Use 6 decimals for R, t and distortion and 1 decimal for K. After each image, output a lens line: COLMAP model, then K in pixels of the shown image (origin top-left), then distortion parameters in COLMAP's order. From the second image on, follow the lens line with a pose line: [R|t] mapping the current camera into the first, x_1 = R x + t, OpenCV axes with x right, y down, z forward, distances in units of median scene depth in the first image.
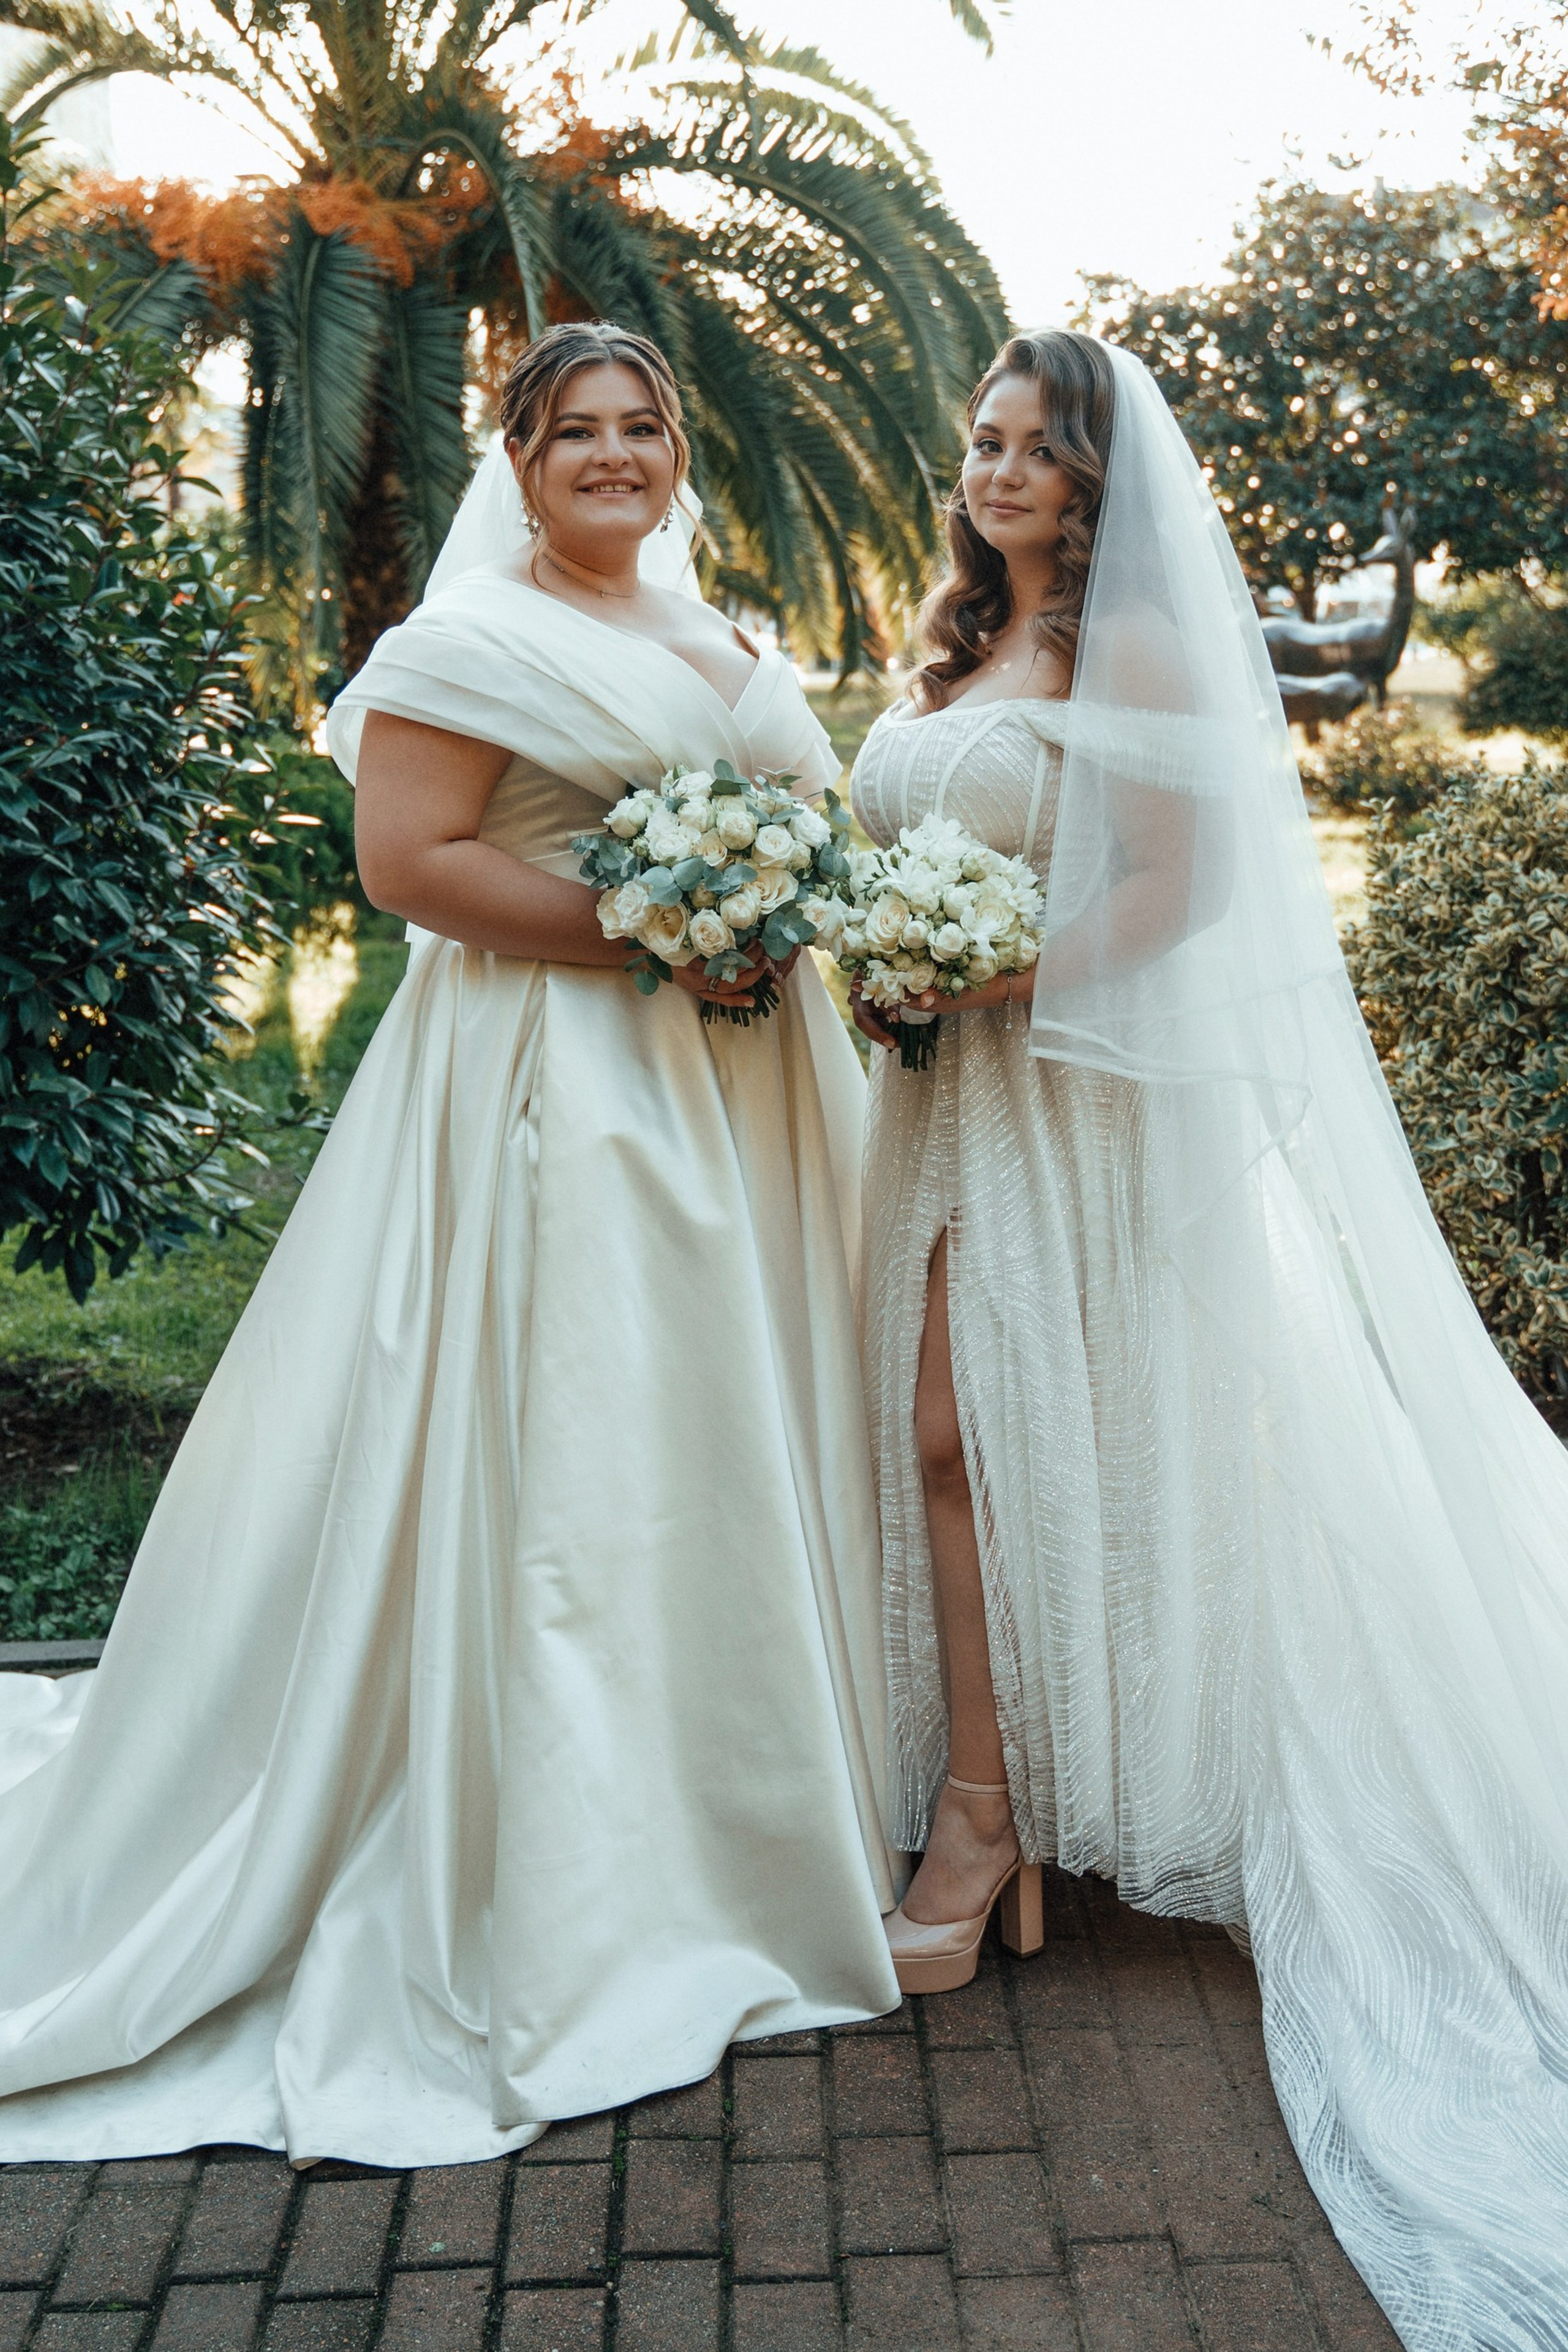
lens RADIAL K [[2874.5, 0, 790.2], [0, 2874.5, 1149.2], [0, 0, 1]] dist [-0.008882, 0.042321]
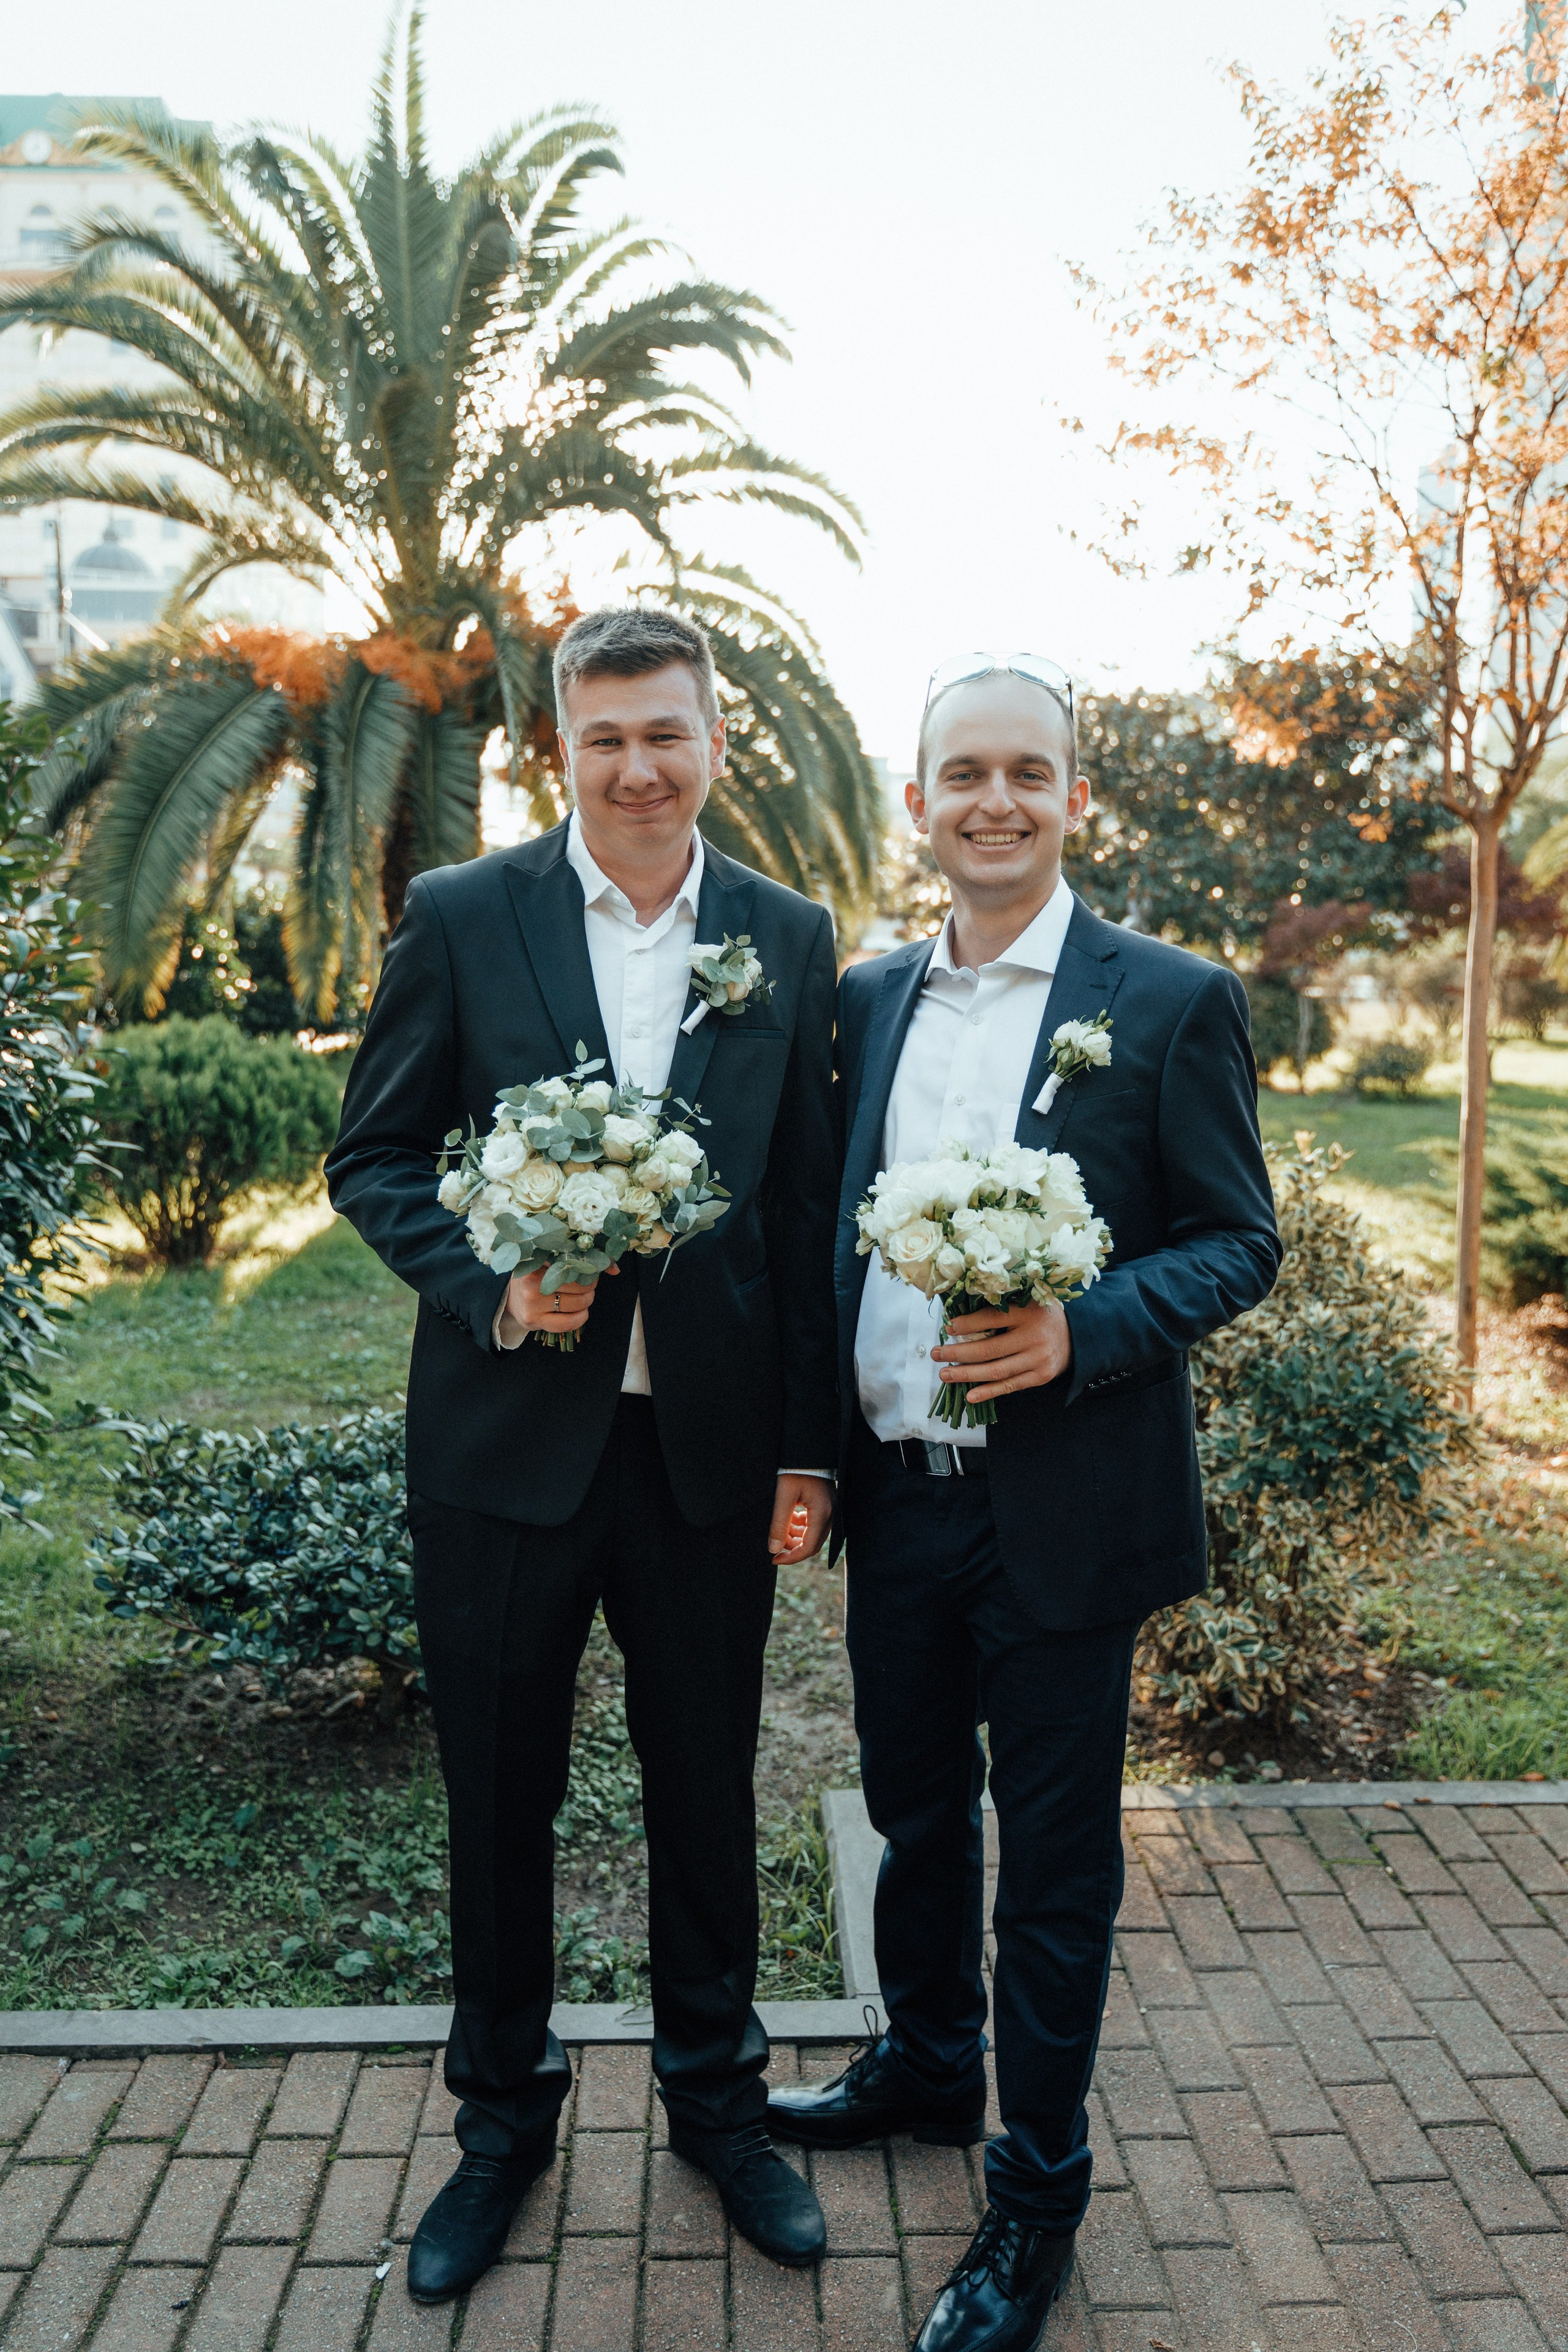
lens RADIAL K [[1858.5, 0, 783.5], [0, 1858.5, 1185.2], [0, 0, 1]] dist [0.008443, -0.010801]
pose [[0.998968, 0.040317, 0.020902, 0.029193], [-0.039074, 0.997618, -0.056846, -0.027825], [-0.023145, 0.055971, 0.998164, 0.113658]]
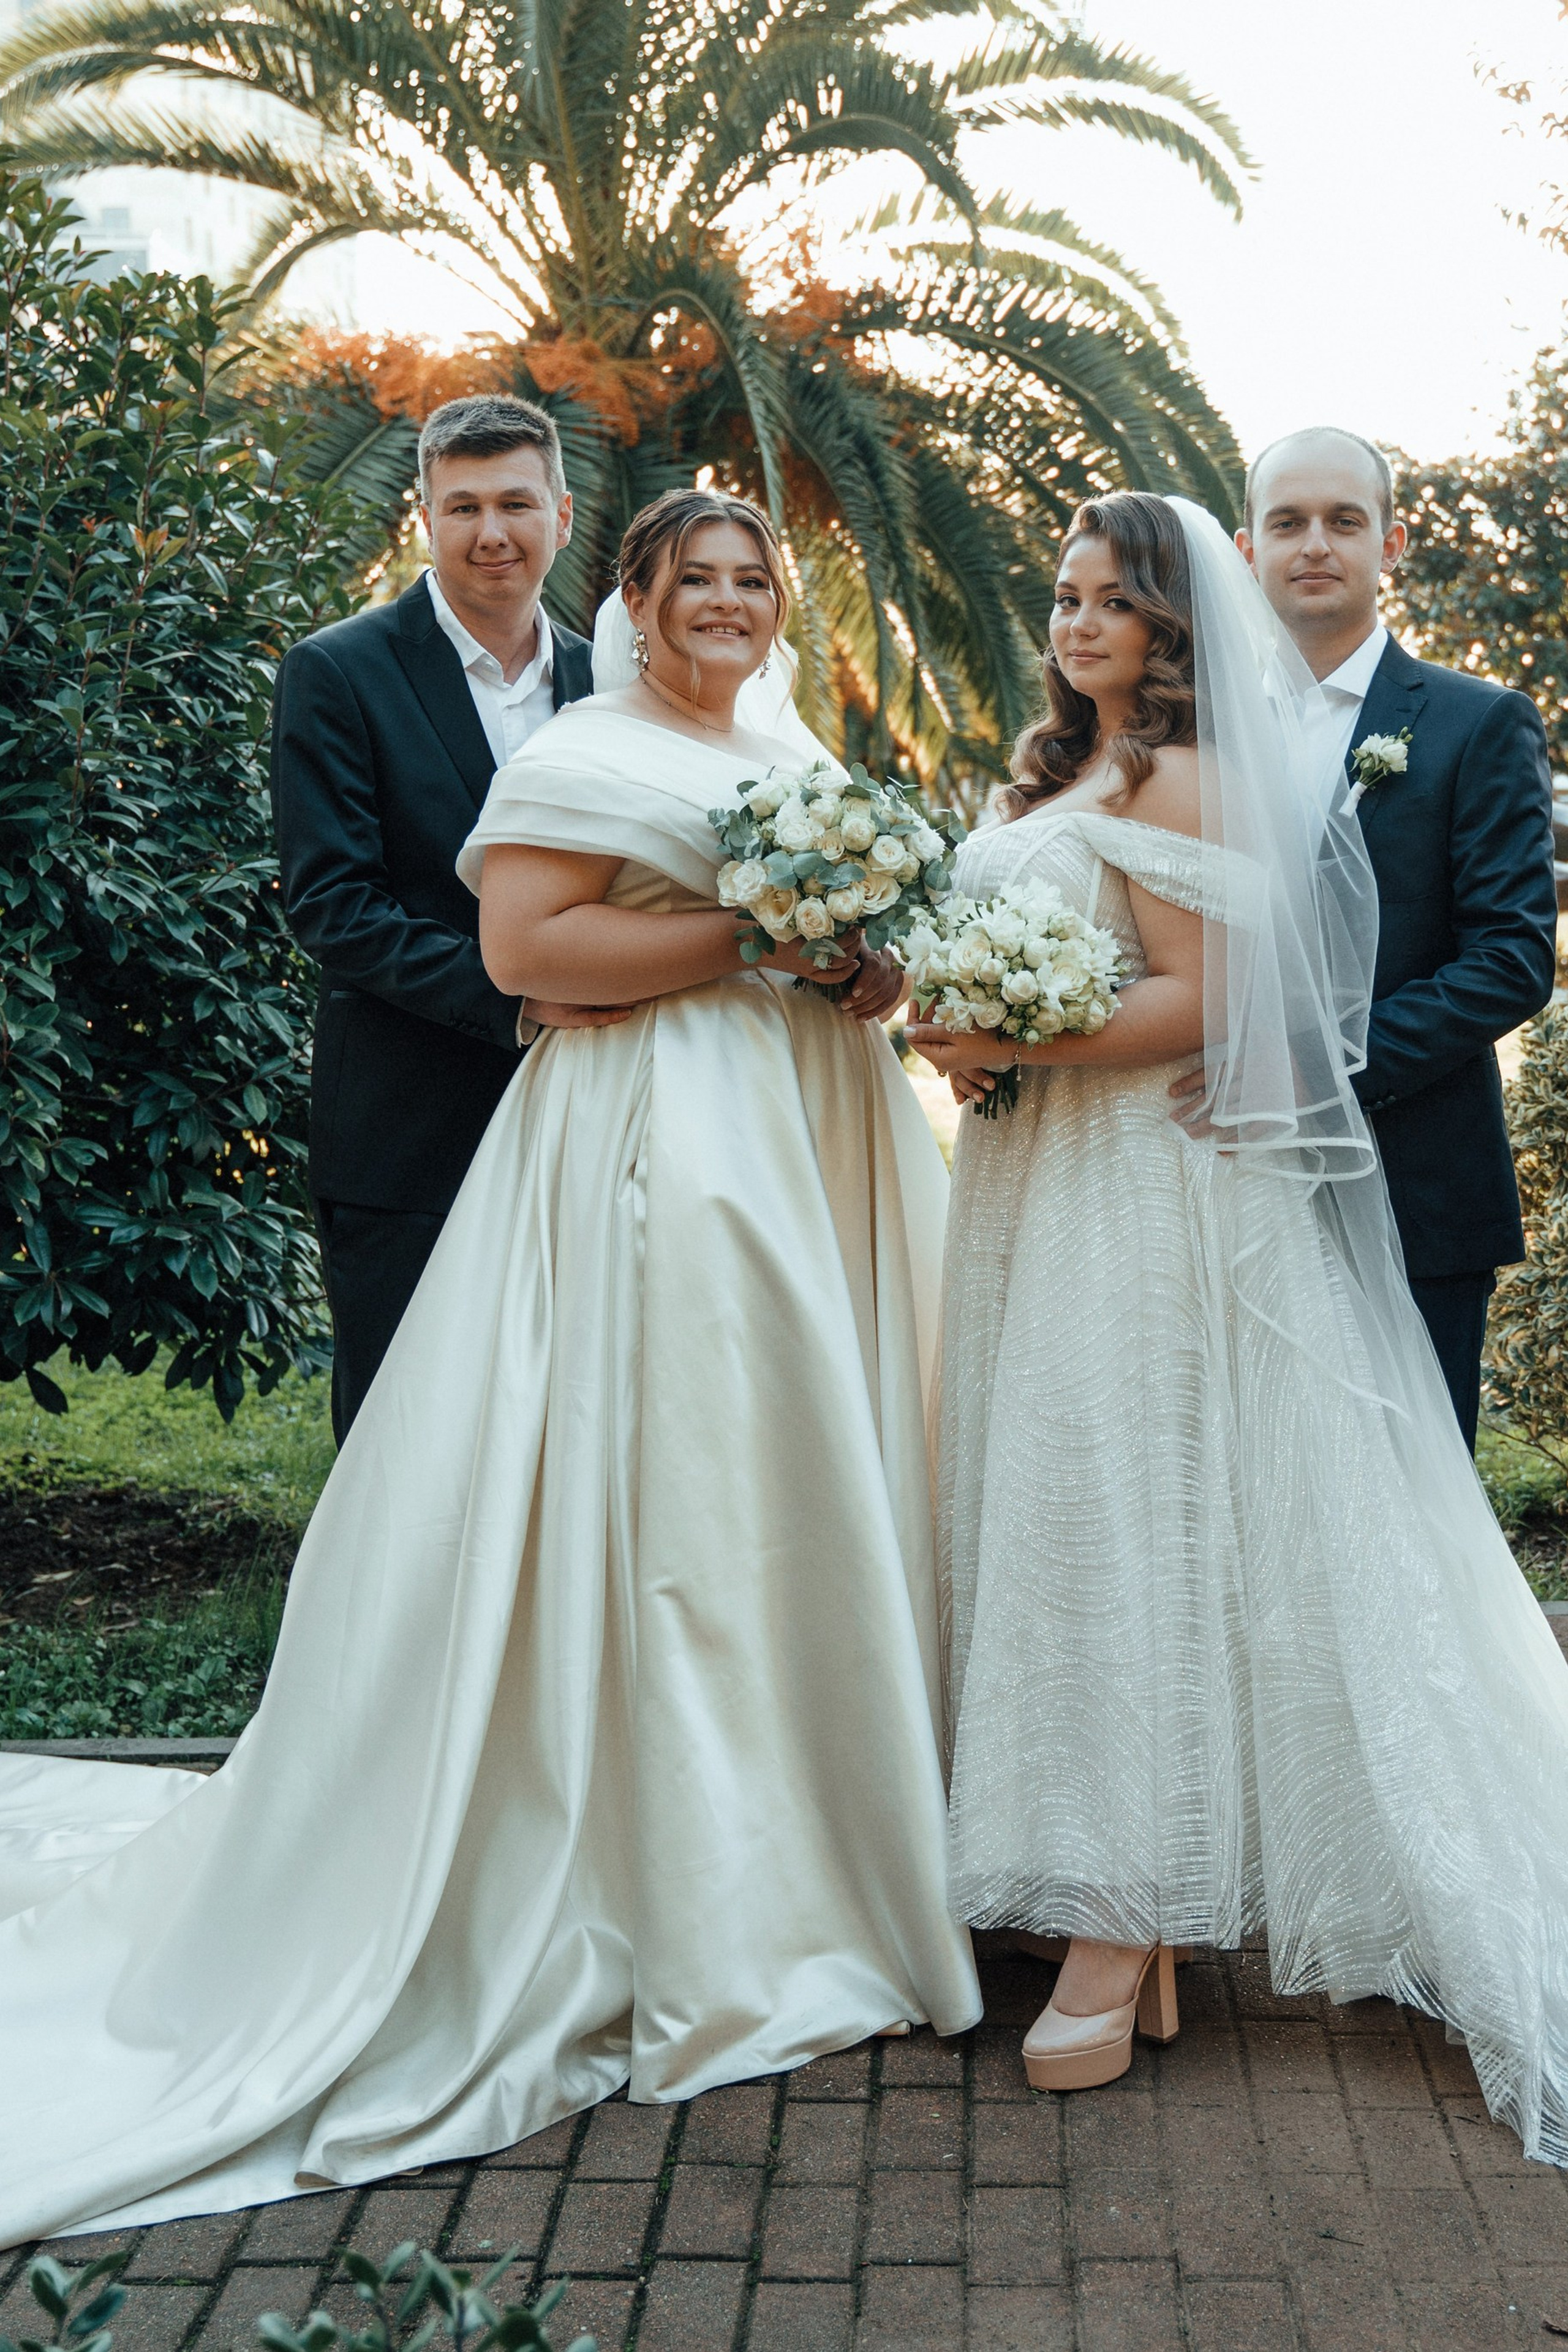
lens RADIAL K [[3119.9, 0, 914.7], [0, 3119.9, 1097.1], [0, 0, 1]] dist [0.006346, -0.026302]
pose [[0.998795, 0.022030, -0.043856, 0.015649], [-0.025768, 0.995911, -0.086587, 0.011066], [0.041769, 0.087613, 0.995279, -0.036602]]
